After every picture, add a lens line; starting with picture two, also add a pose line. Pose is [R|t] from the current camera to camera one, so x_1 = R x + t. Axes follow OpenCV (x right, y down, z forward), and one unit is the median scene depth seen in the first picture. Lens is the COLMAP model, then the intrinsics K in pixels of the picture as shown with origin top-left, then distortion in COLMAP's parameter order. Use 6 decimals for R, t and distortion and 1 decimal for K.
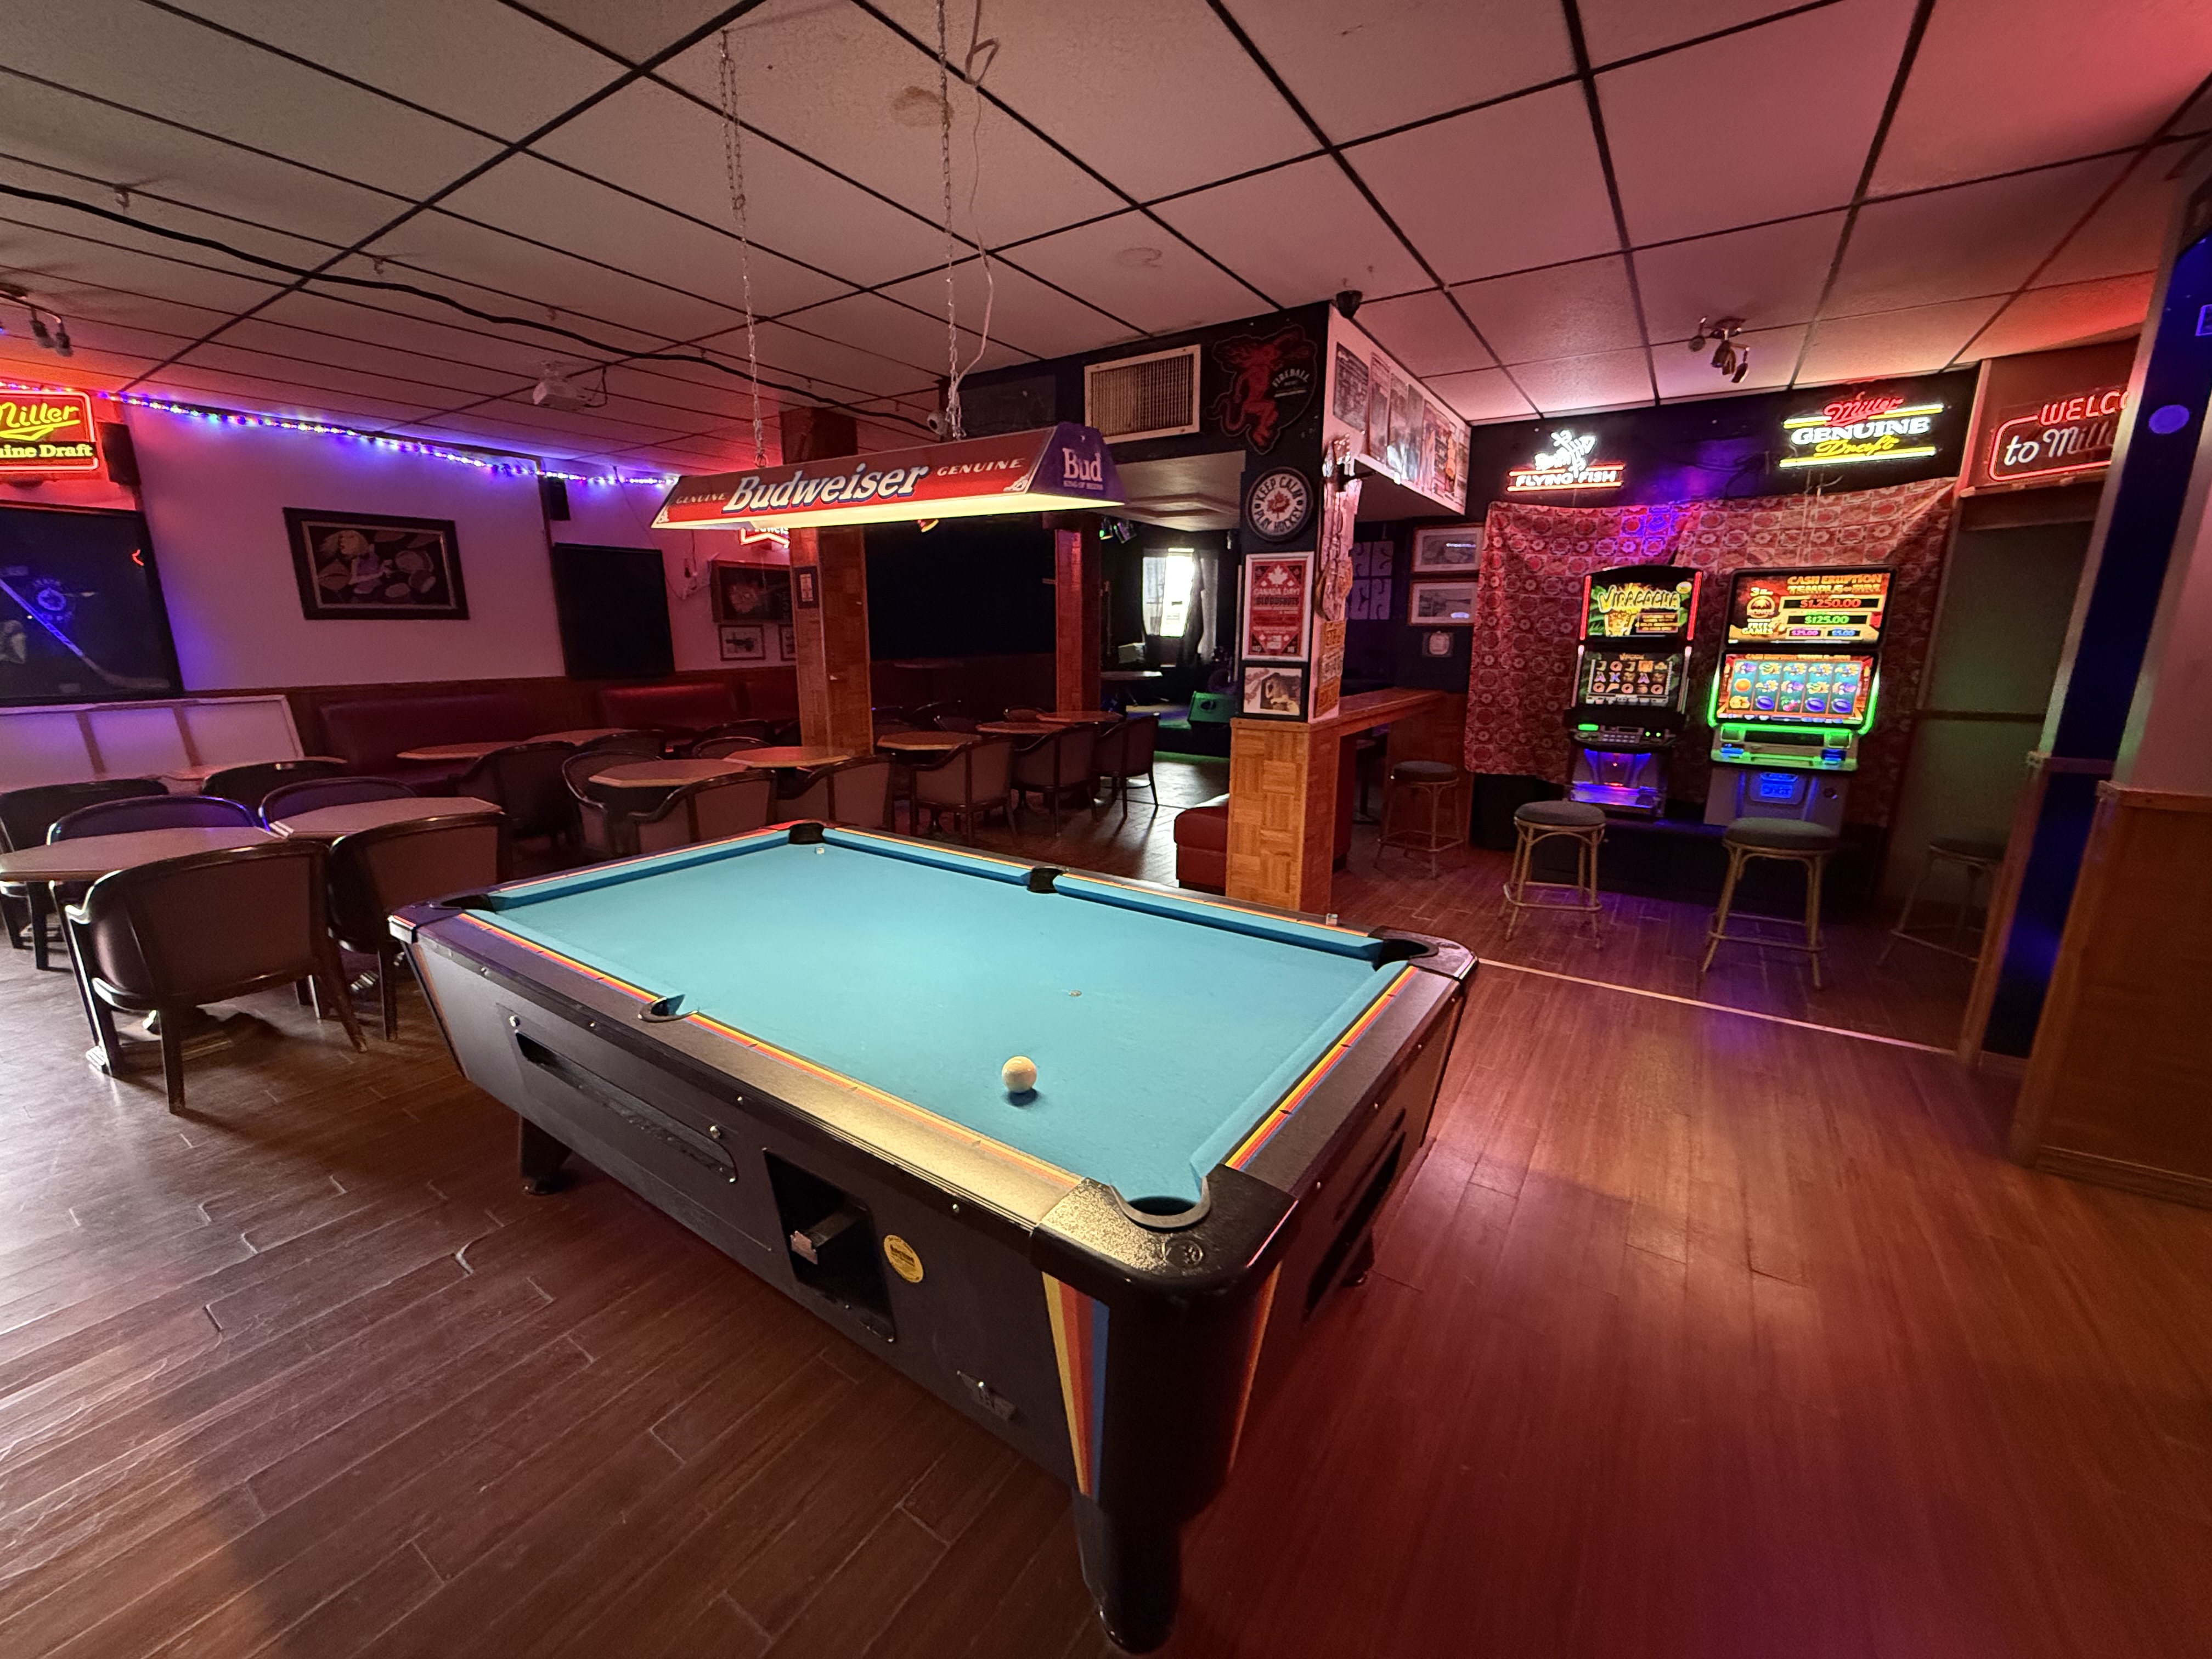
lens RADIAL K [[879.9, 0, 1103.7], [0, 879.9, 829.4], [0, 0, 1]] dist [-0.001617, -0.000232]
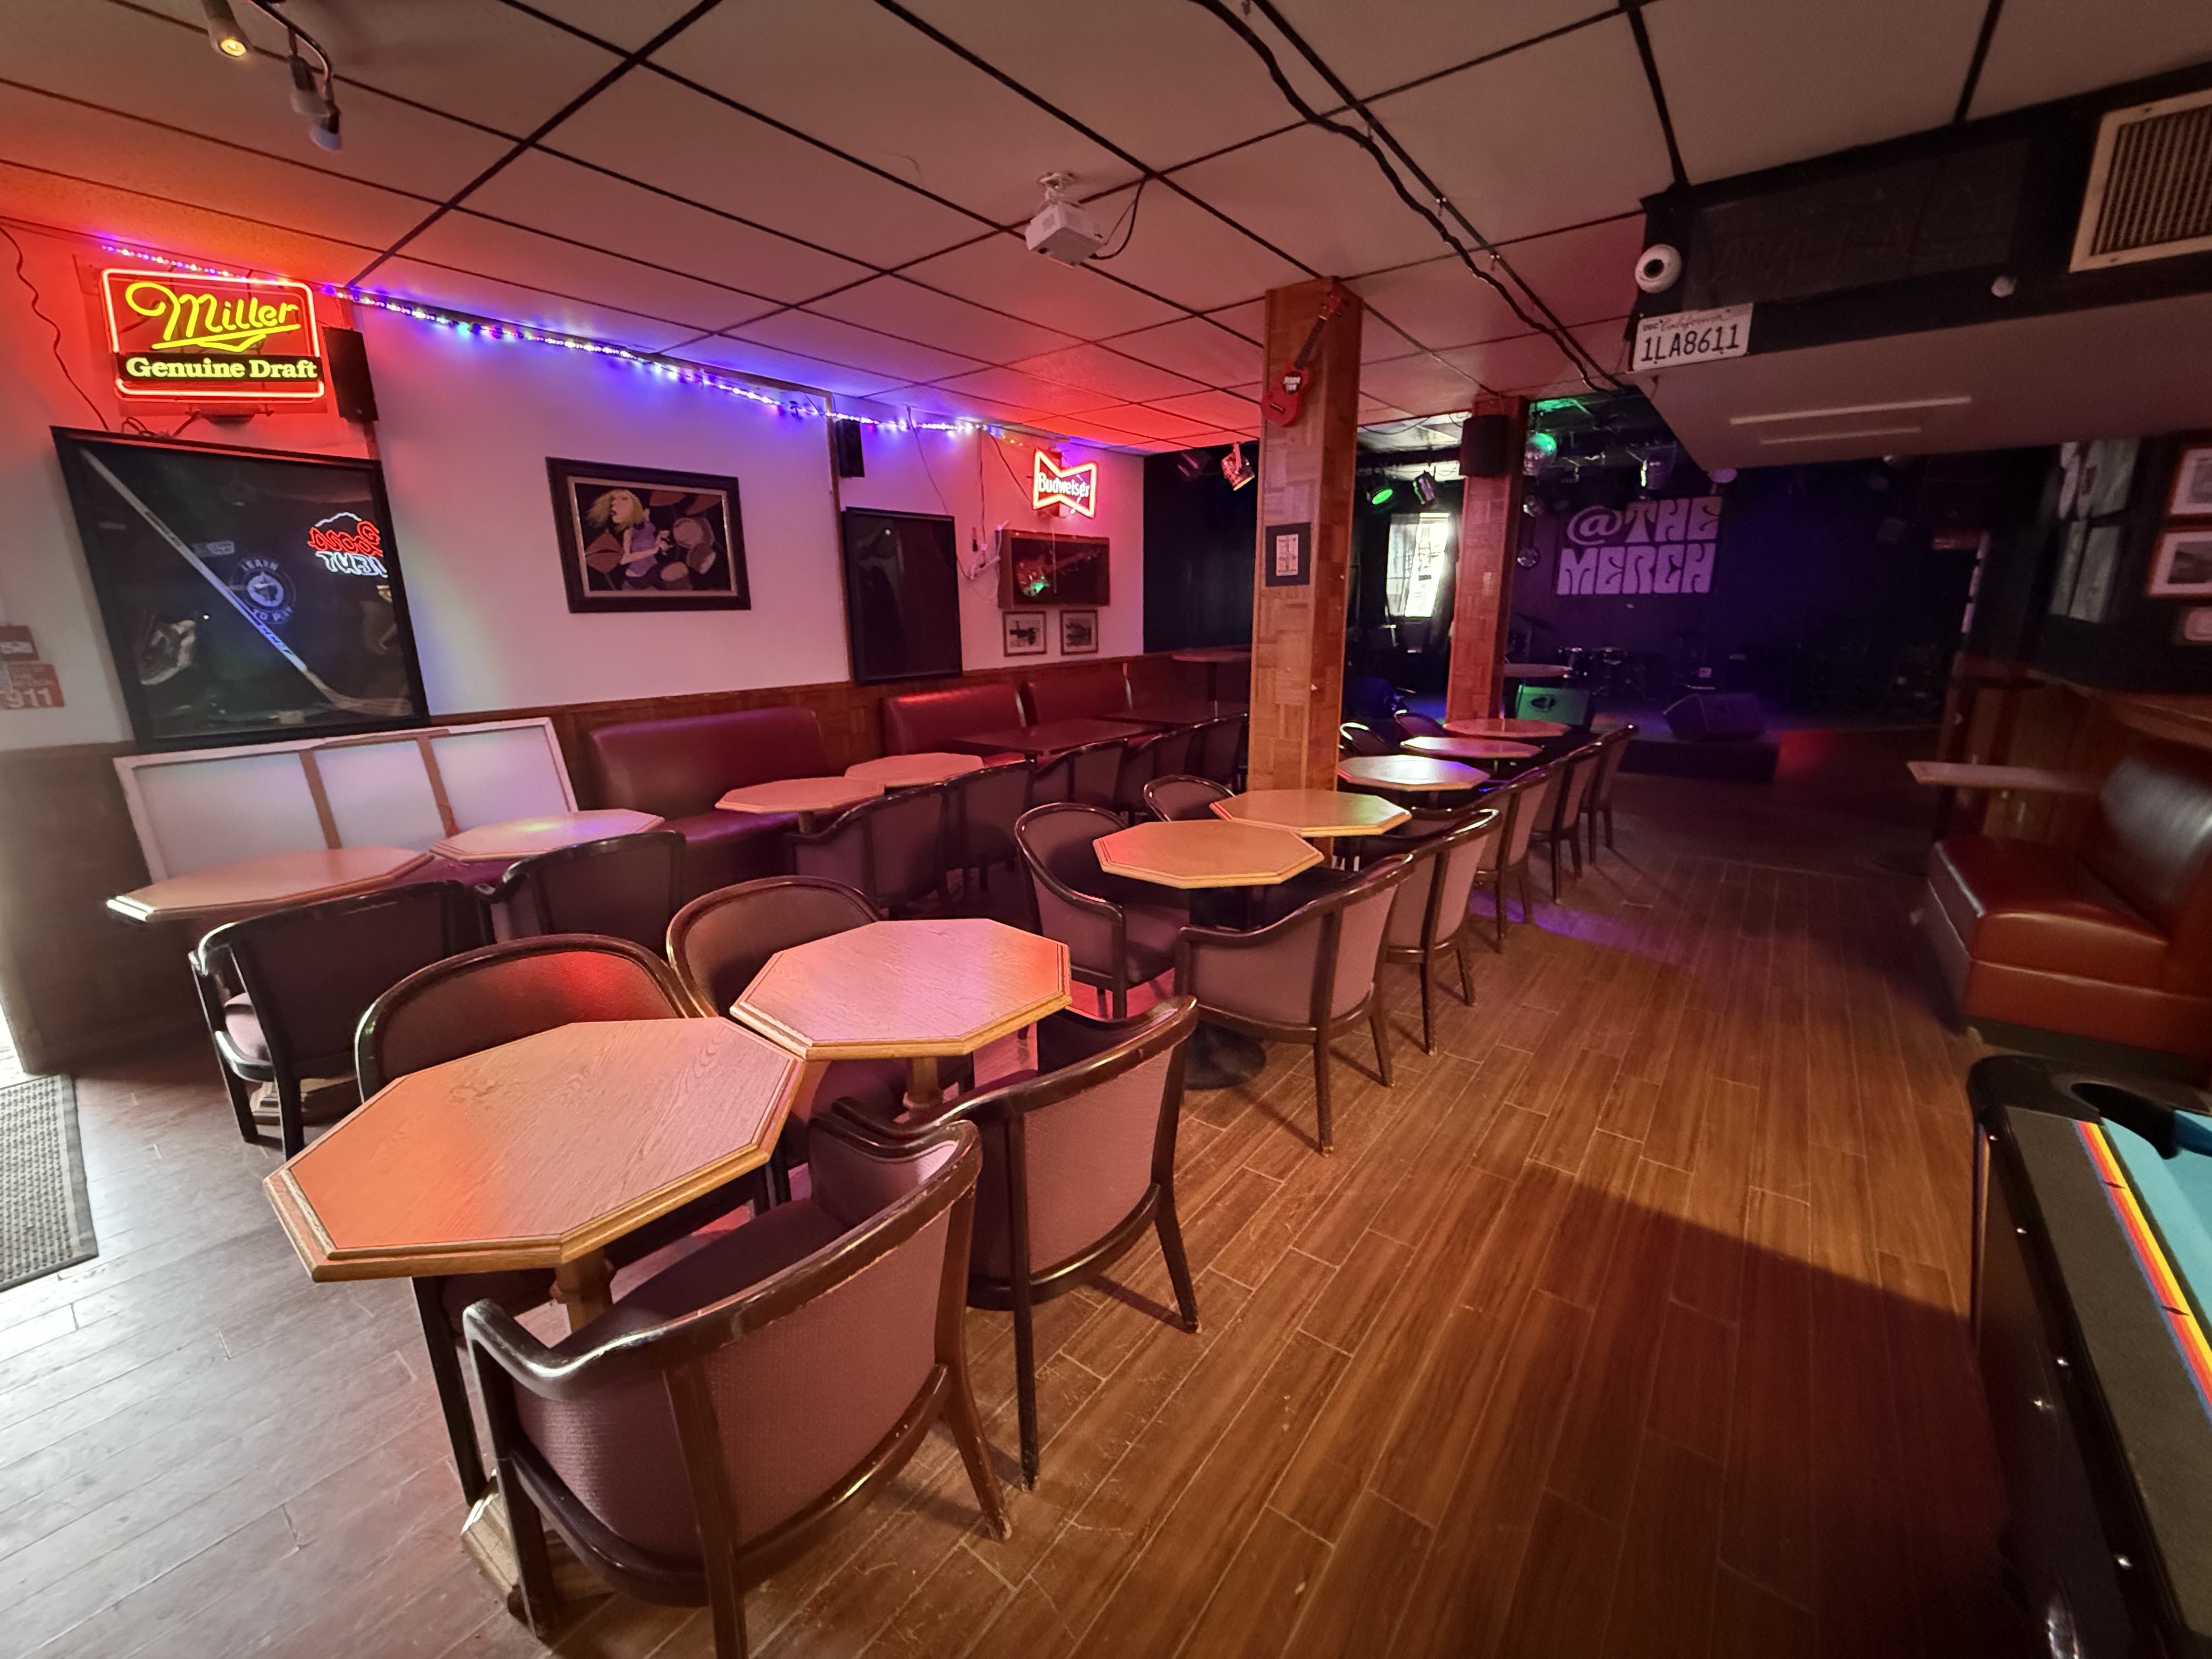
lens RADIAL K [[879.9, 0, 1102.0], [0, 879.9, 829.0], [0, 0, 1]] dist [-0.001617, -0.000232]
pose [[0.997593, 0.001606, -0.069321, -0.500959], [-0.000202, 0.999795, 0.020259, -0.089063], [0.069339, -0.020197, 0.997389, 0.357209]]
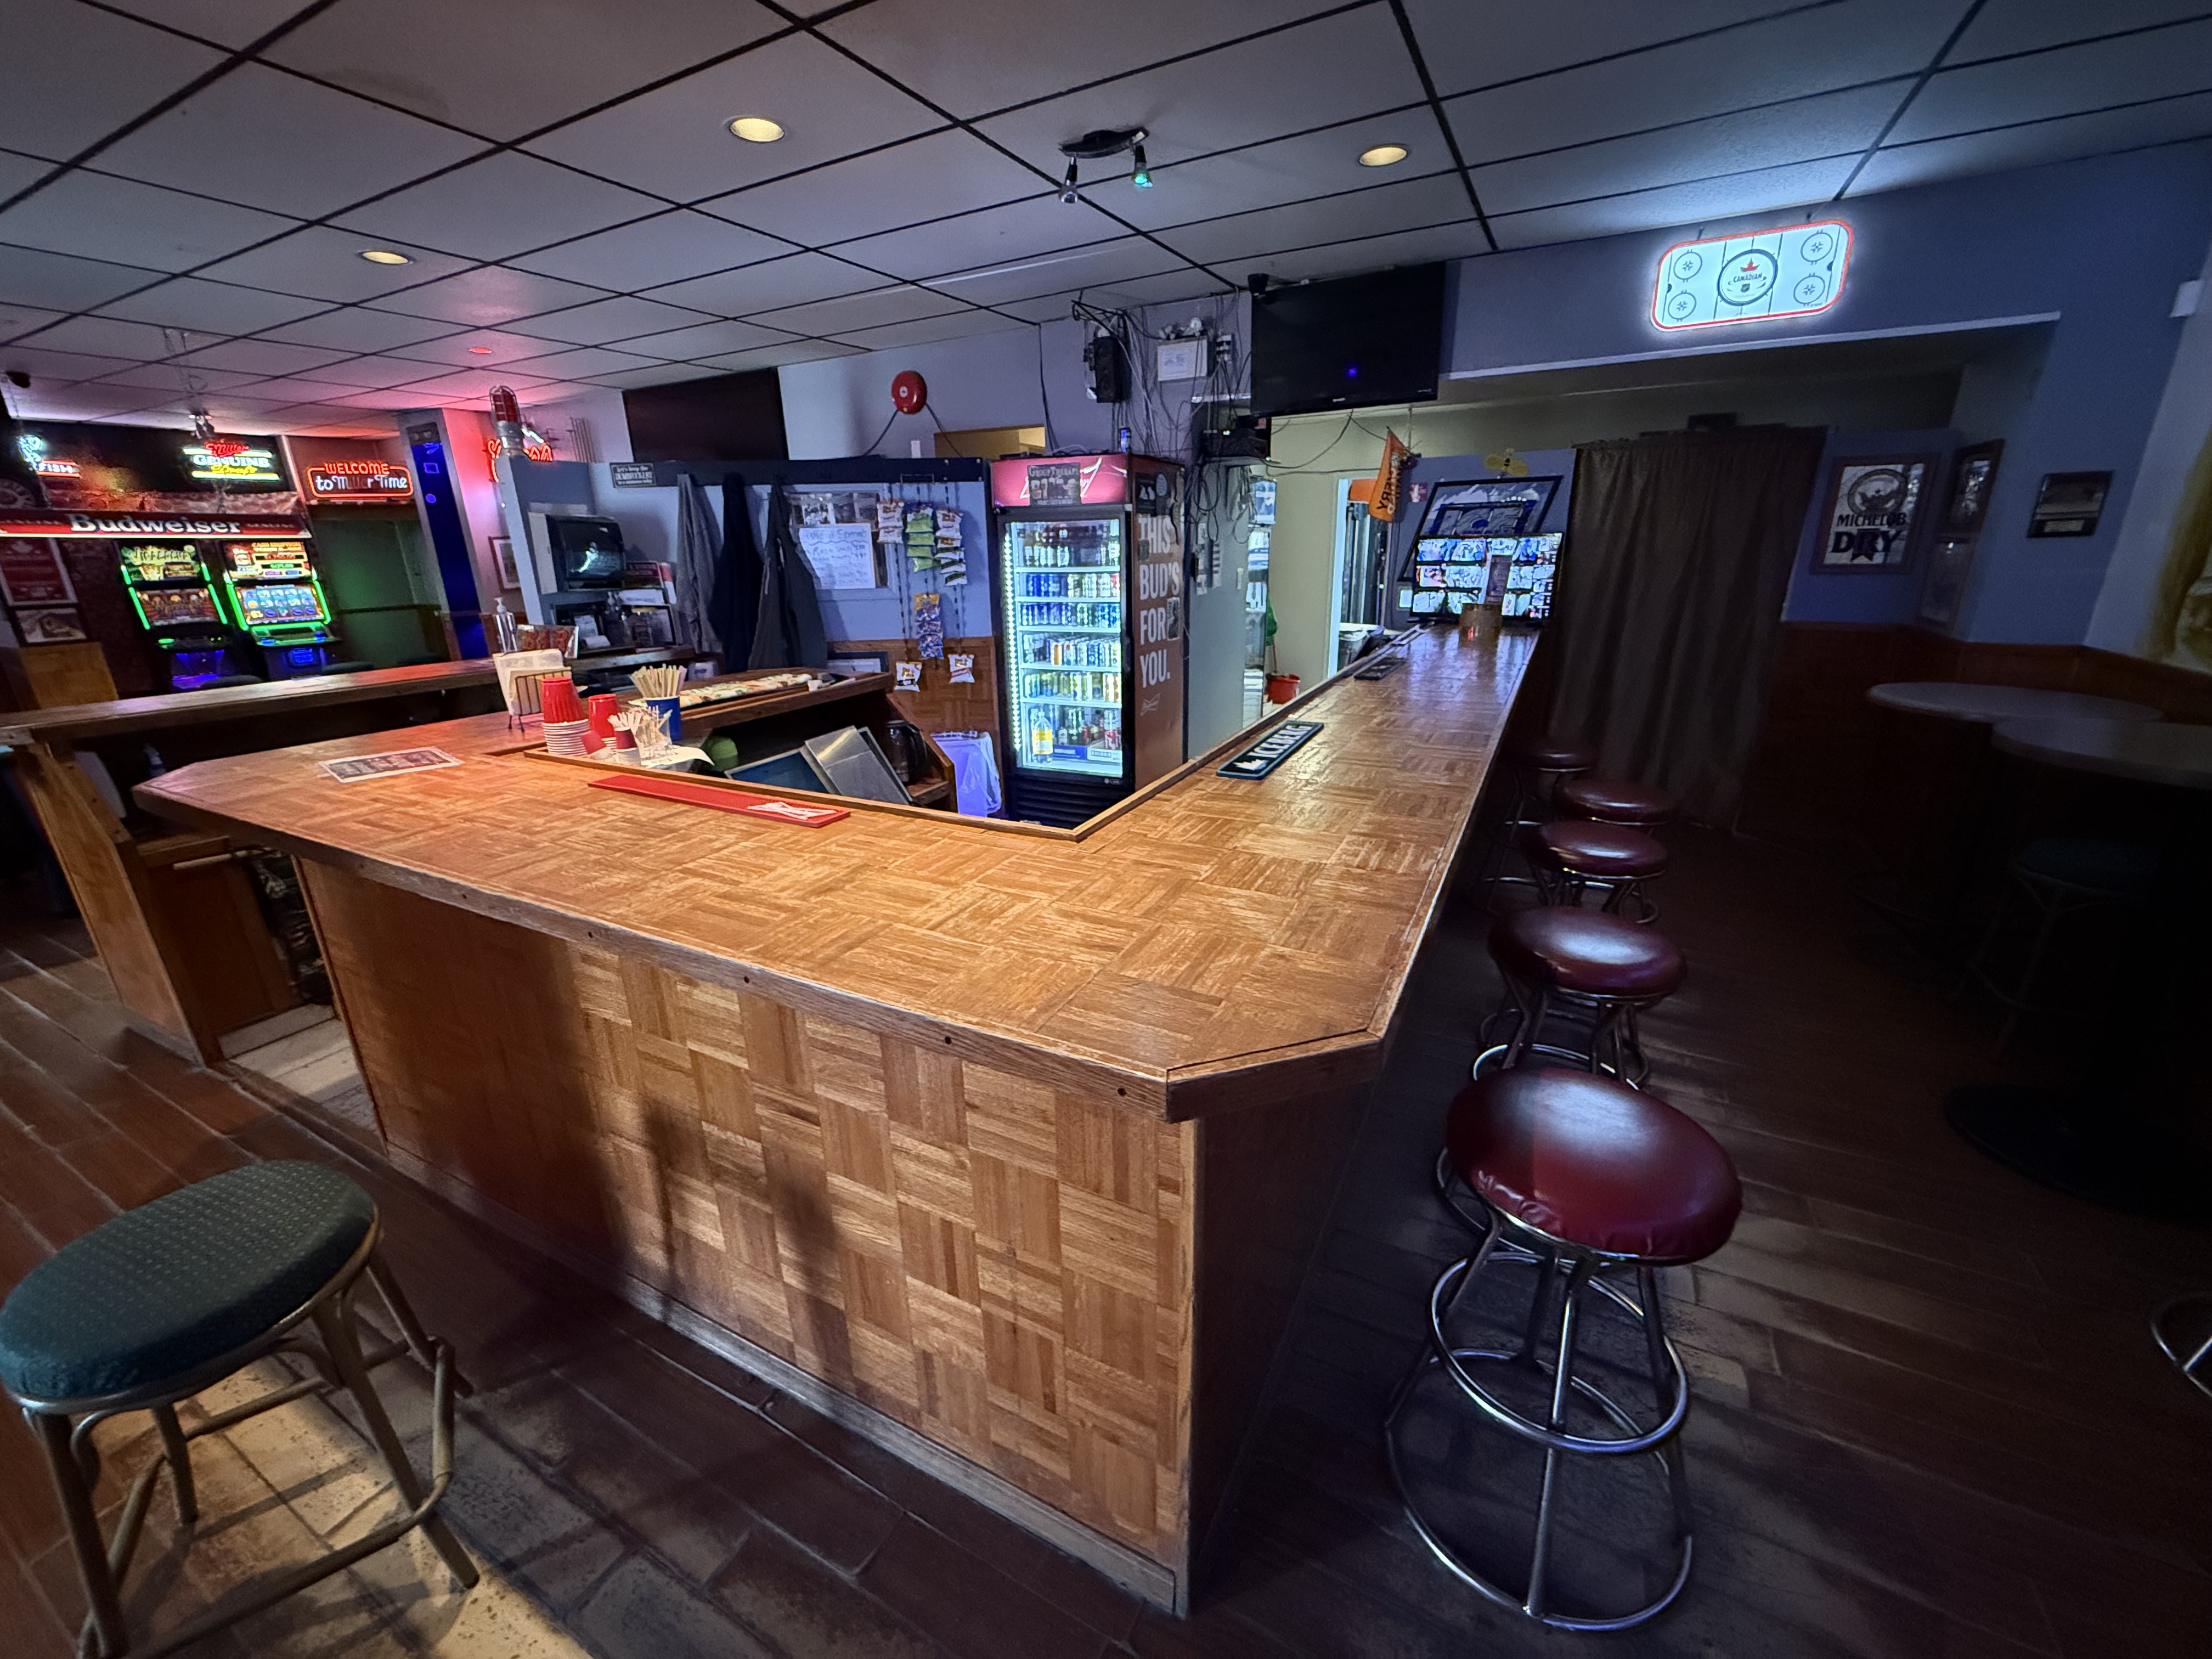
lens RADIAL K [[879.9, 0, 1097.8], [0, 879.9, 828.4], [0, 0, 1]] dist [-0.001617, -0.000232]
pose [[-0.096294, -0.309562, 0.945991, -1.220408], [0.244343, 0.913974, 0.323957, 0.089295], [-0.964896, 0.262341, -0.012371, -0.491790]]
